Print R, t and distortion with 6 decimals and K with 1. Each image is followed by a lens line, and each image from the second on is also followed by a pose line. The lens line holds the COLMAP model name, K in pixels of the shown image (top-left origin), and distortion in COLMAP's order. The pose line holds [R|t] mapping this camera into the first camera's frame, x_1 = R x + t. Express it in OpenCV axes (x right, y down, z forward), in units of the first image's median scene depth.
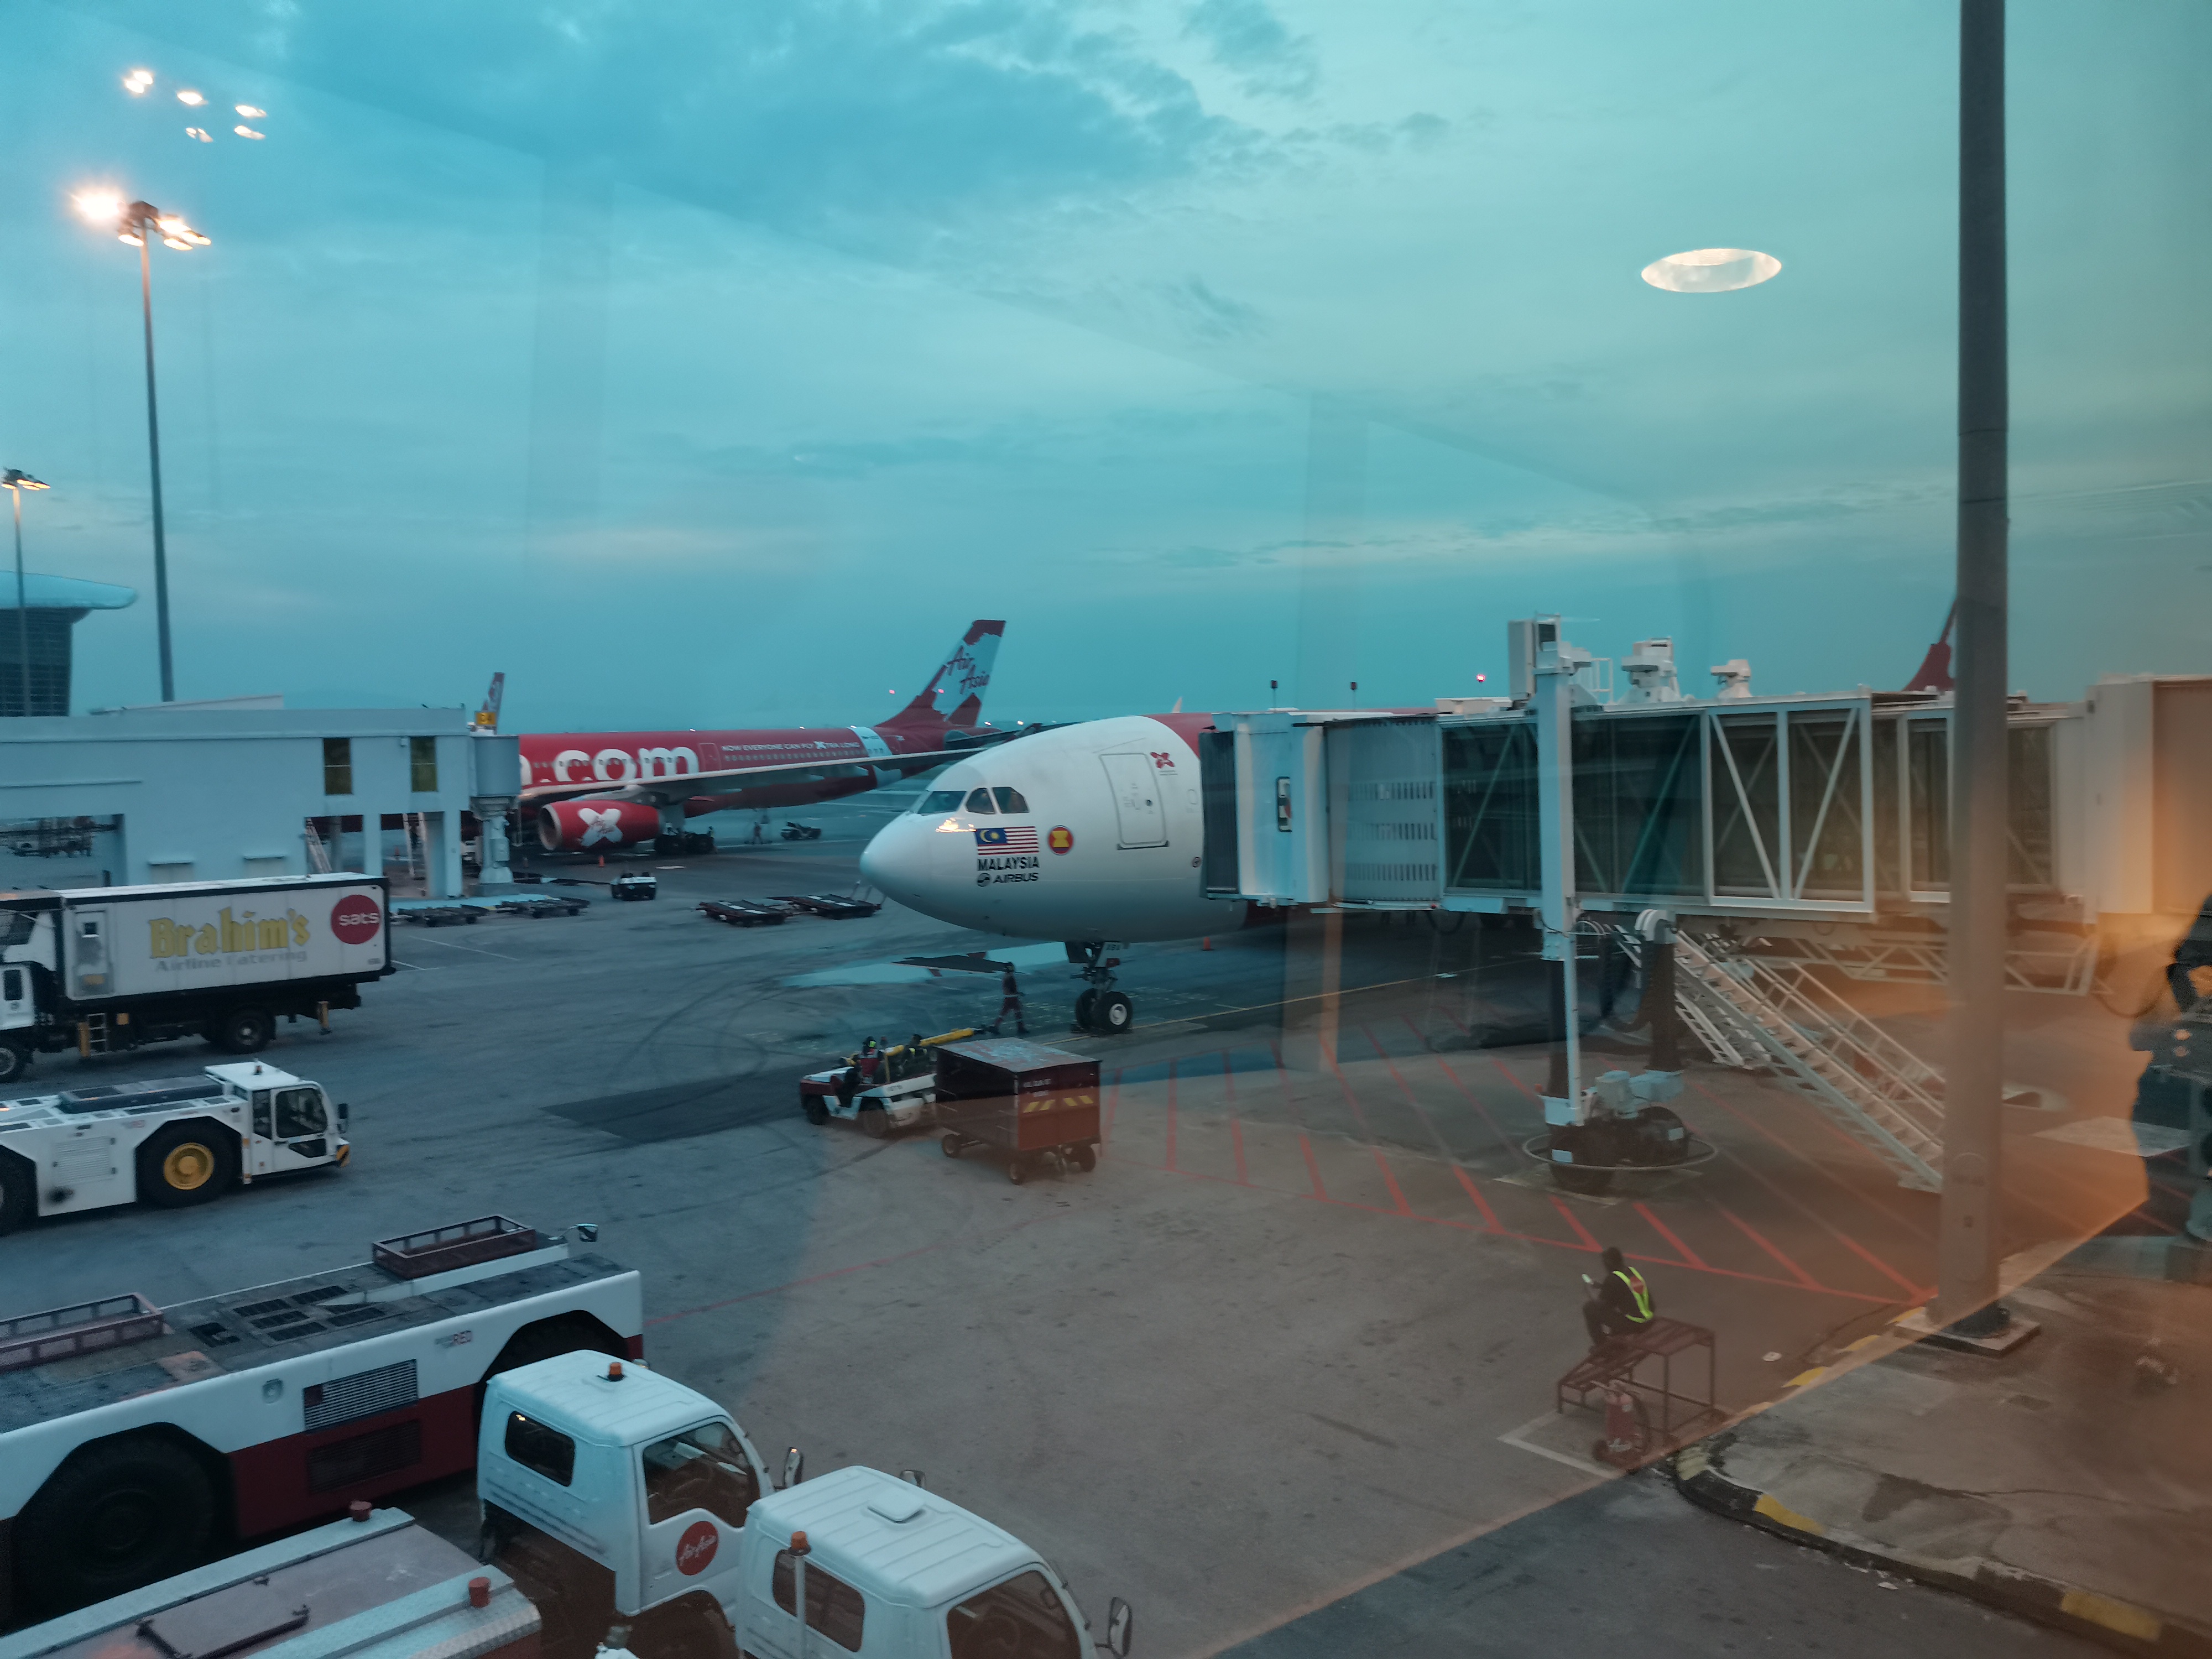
lens RADIAL K [[1707.4, 0, 1106.0], [0, 1707.4, 829.5], [0, 0, 1]] dist [-0.007645, -0.002593]
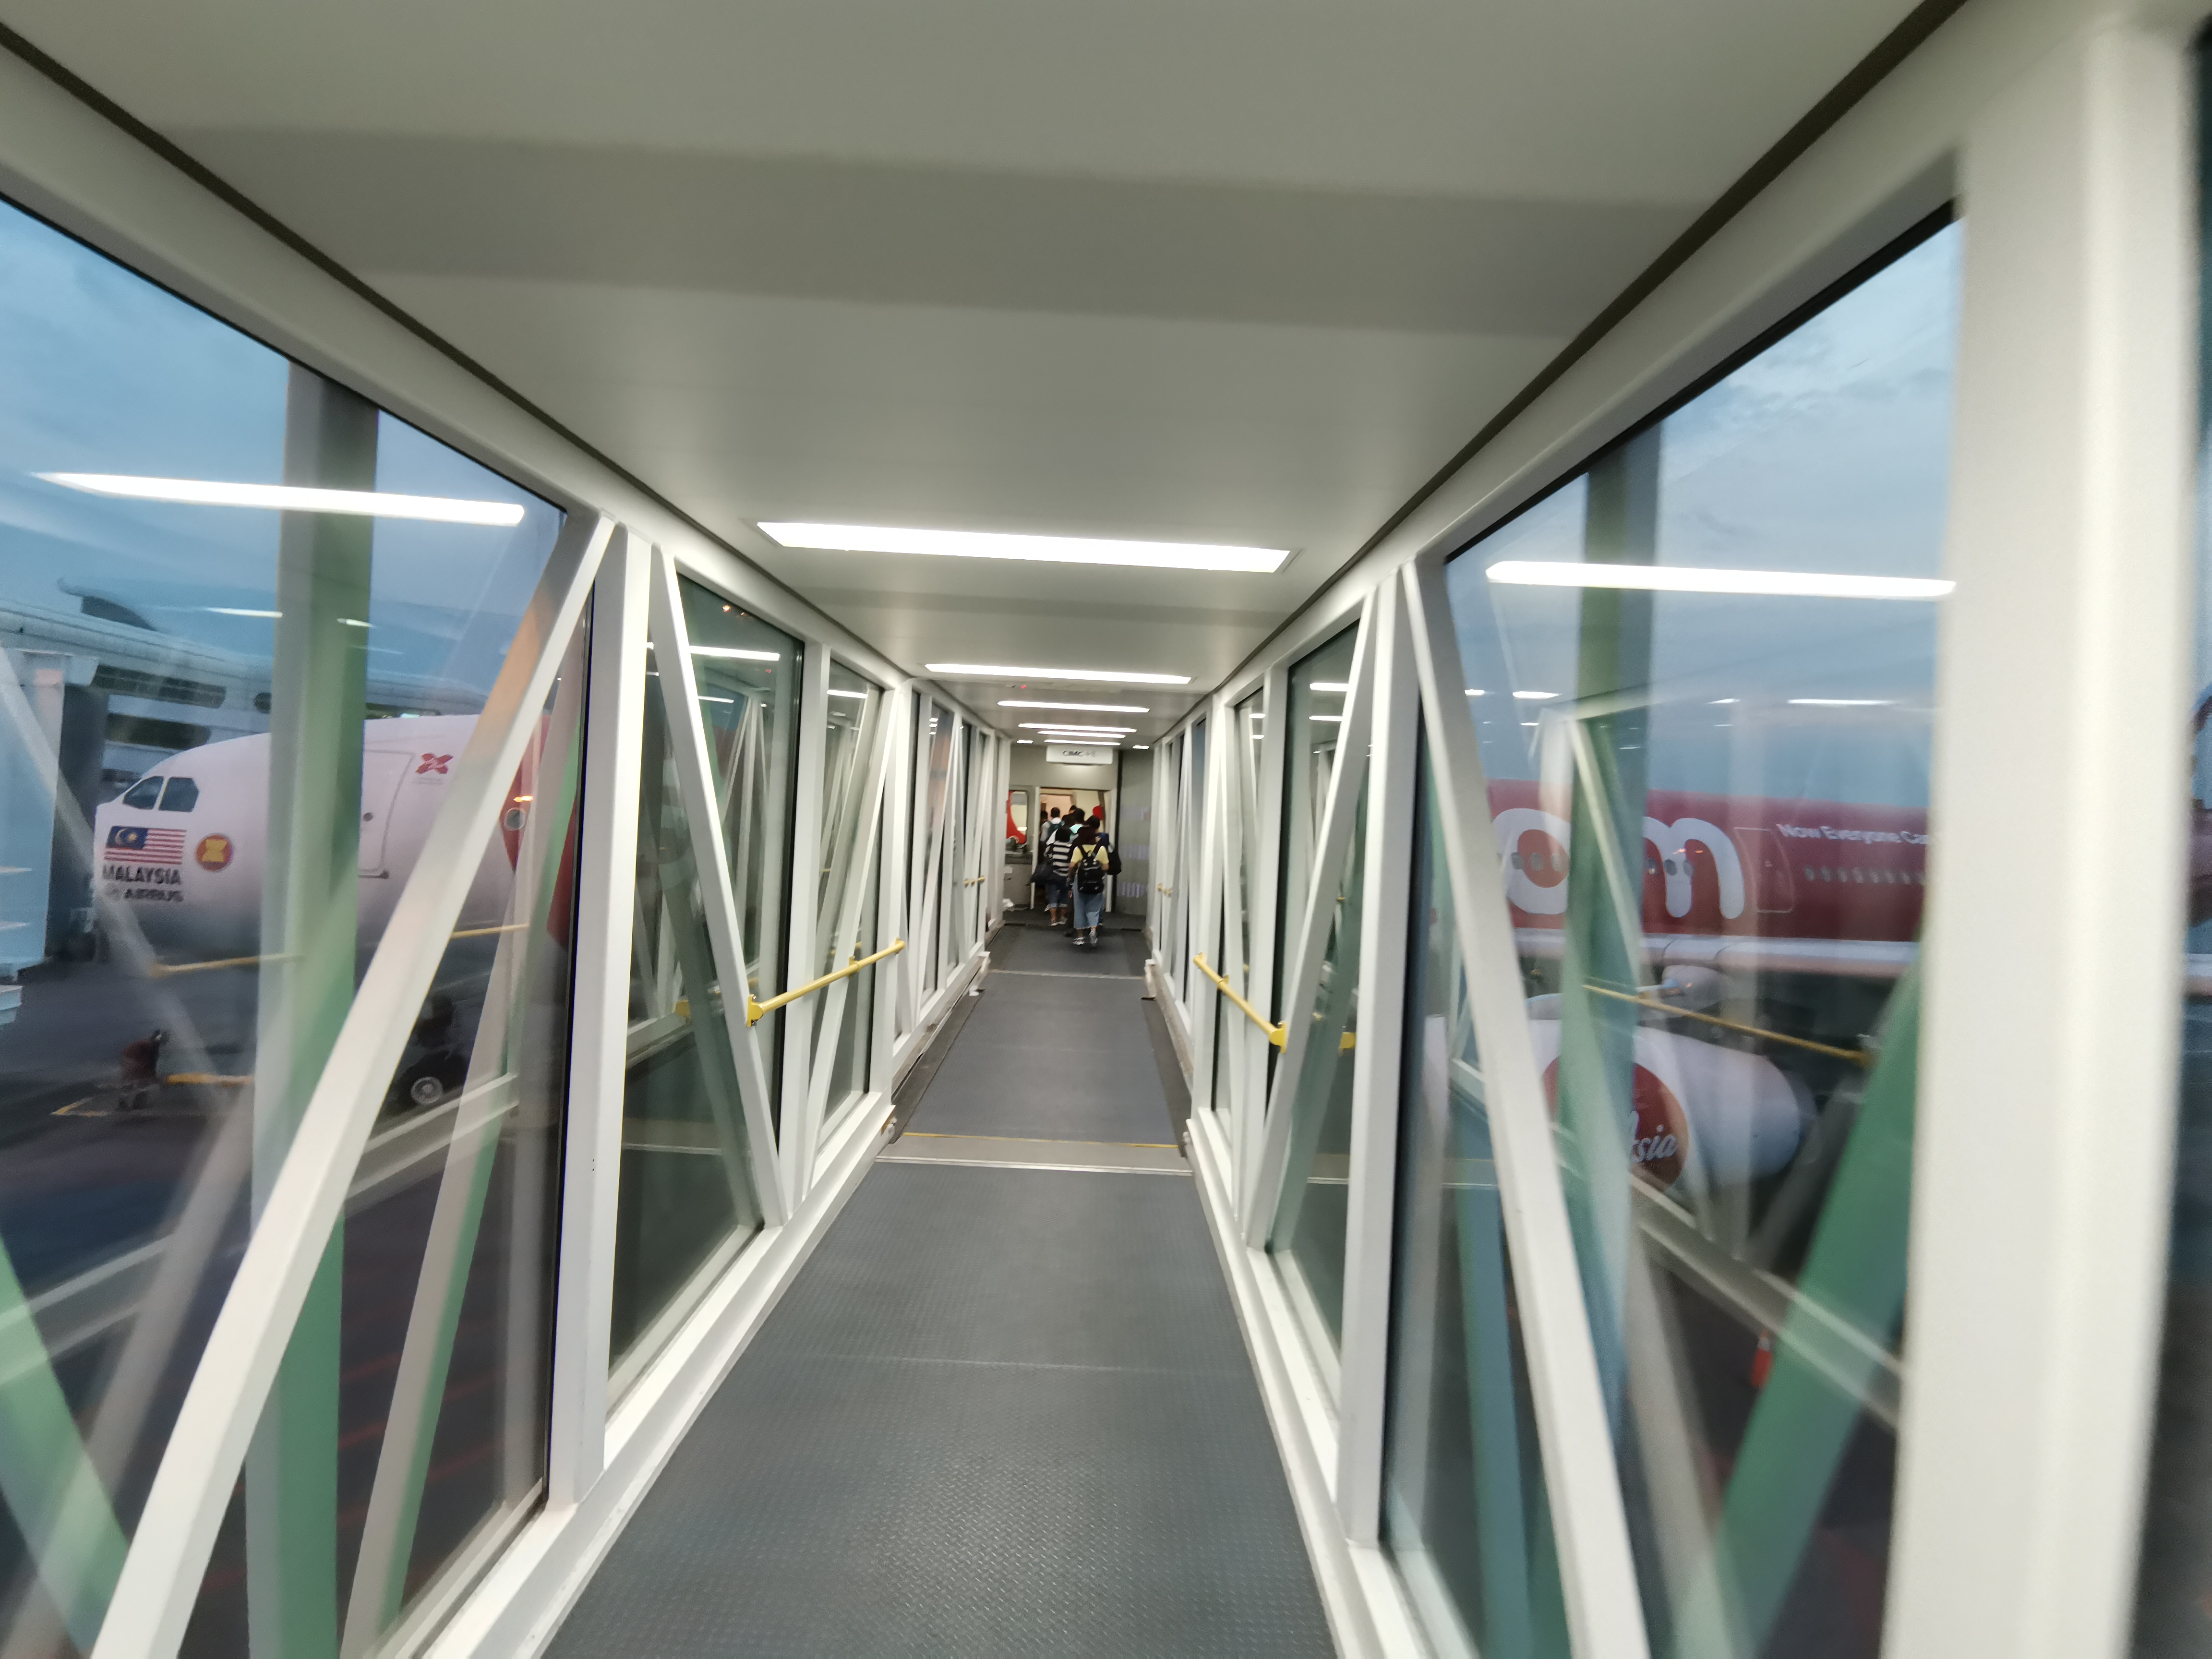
lens RADIAL K [[1099.0, 0, 1106.0], [0, 1099.0, 829.5], [0, 0, 1]] dist [-0.003454, -0.000596]
pose [[0.894401, 0.080903, -0.439887, 0.542633], [-0.101921, 0.994495, -0.024327, -0.032364], [0.435498, 0.066592, 0.897723, 0.738110]]
